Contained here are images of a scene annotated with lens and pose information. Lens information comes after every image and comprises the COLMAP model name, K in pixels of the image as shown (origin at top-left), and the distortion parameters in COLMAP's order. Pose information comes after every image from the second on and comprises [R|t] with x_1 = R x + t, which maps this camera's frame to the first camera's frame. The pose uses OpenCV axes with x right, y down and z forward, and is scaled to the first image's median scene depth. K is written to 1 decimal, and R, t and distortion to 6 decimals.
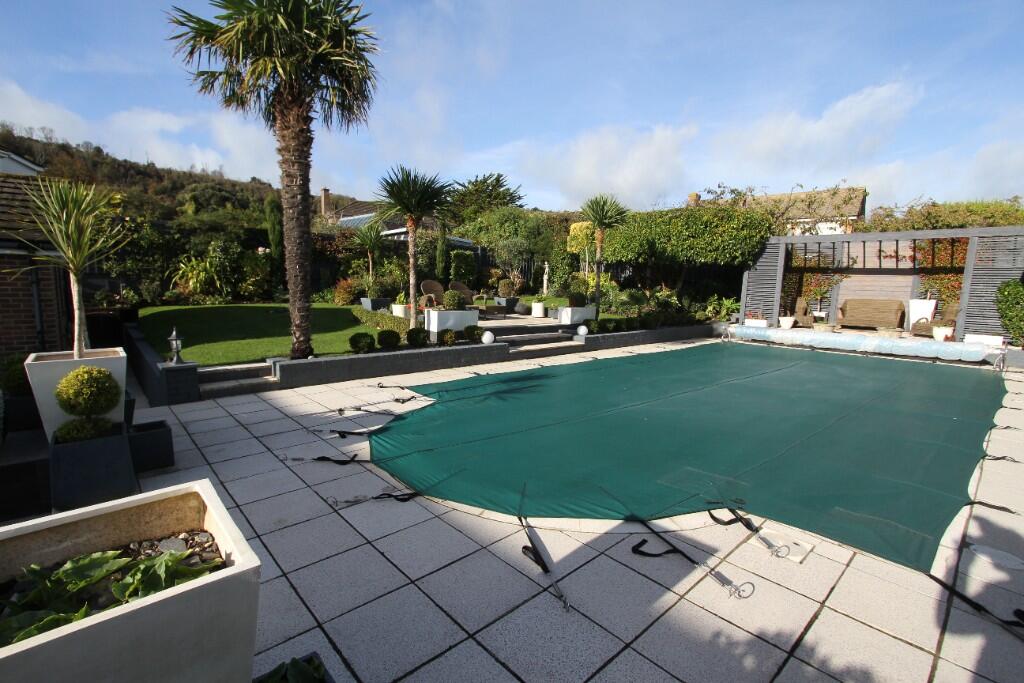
lens RADIAL K [[472.6, 0, 493.9], [0, 472.6, 344.1], [0, 0, 1]] dist [-0.018114, -0.000092]
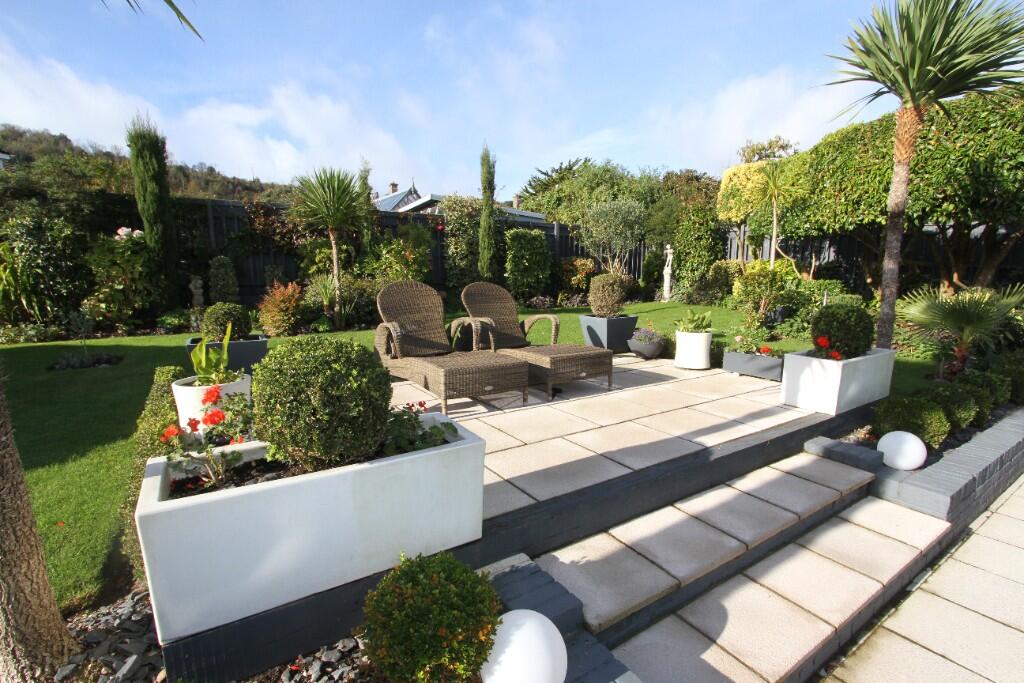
lens RADIAL K [[472.7, 0, 514.7], [0, 472.7, 350.6], [0, 0, 1]] dist [-0.016925, 0.000375]
pose [[0.989727, -0.008790, -0.142699, 0.002989], [0.010689, 0.999864, 0.012546, -0.070131], [0.142569, -0.013943, 0.989687, 0.534736]]
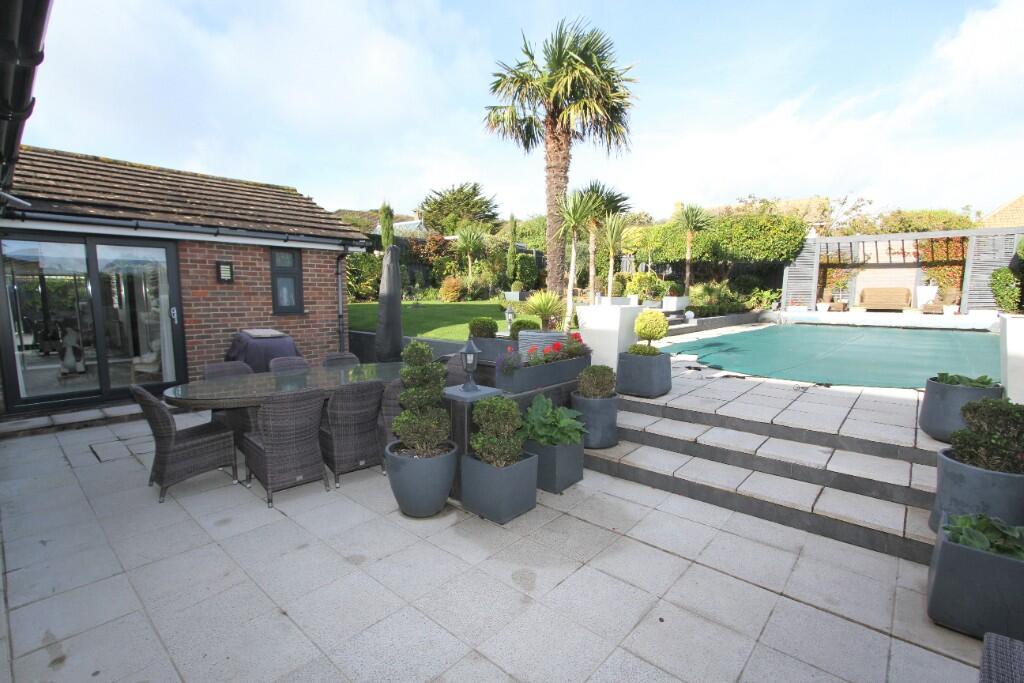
lens RADIAL K [[474.4, 0, 502.2], [0, 474.4, 343.1], [0, 0, 1]] dist [-0.018025, -0.000131]
pose [[0.992598, -0.032299, 0.117075, -0.330647], [0.034641, 0.999237, -0.018028, 0.036306], [-0.116403, 0.021951, 0.992959, -0.109400]]
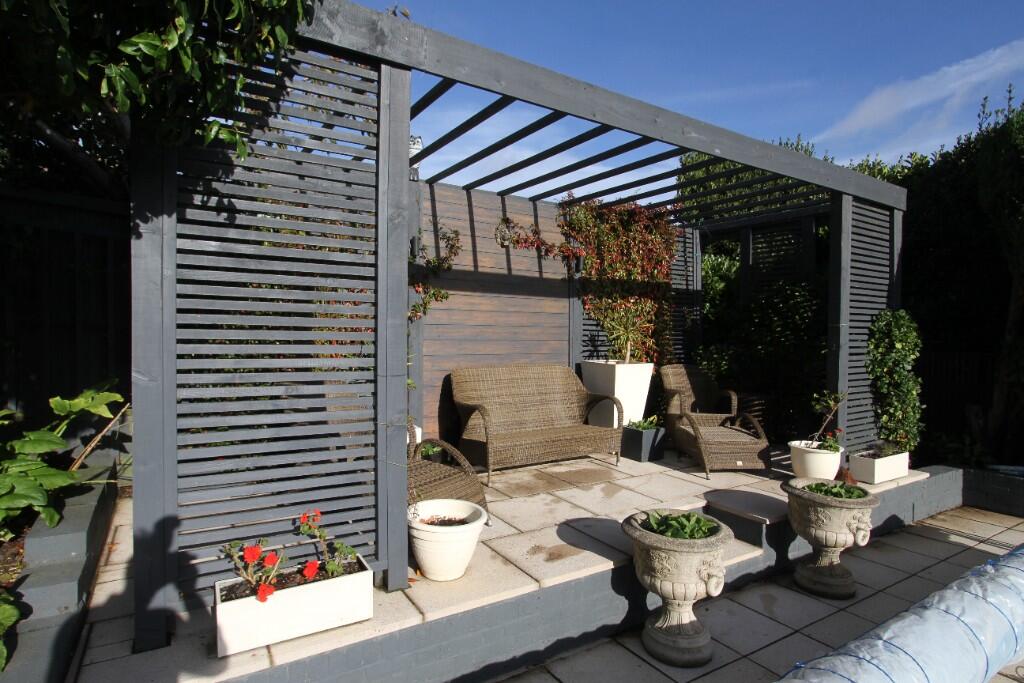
lens RADIAL K [[554.0, 0, 512.0], [0, 554.0, 341.5], [0, 0, 1]] dist [0.000123, 0.000007]
pose [[0.158613, -0.037924, 0.986612, 0.399404], [0.116250, 0.993029, 0.019482, -0.113393], [-0.980473, 0.111603, 0.161916, 0.876180]]
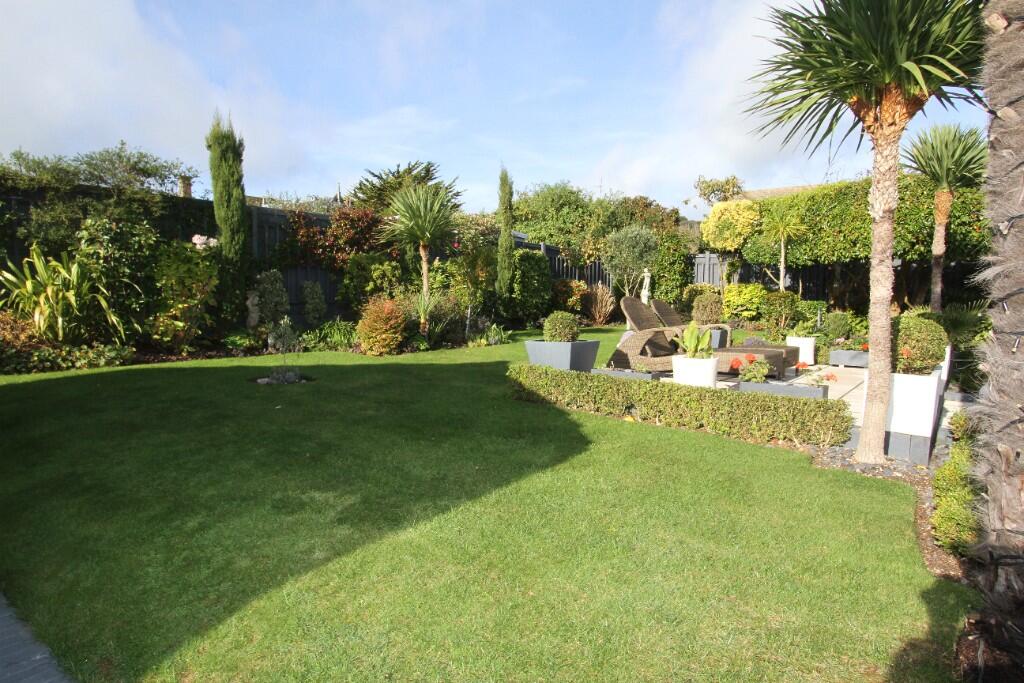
lens RADIAL K [[602.1, 0, 499.0], [0, 602.1, 340.8], [0, 0, 1]] dist [-0.014776, 0.001166]
pose [[0.983524, -0.035347, 0.177290, -0.307147], [0.048315, 0.996420, -0.069371, -0.048800], [-0.174203, 0.076794, 0.981711, 0.378755]]
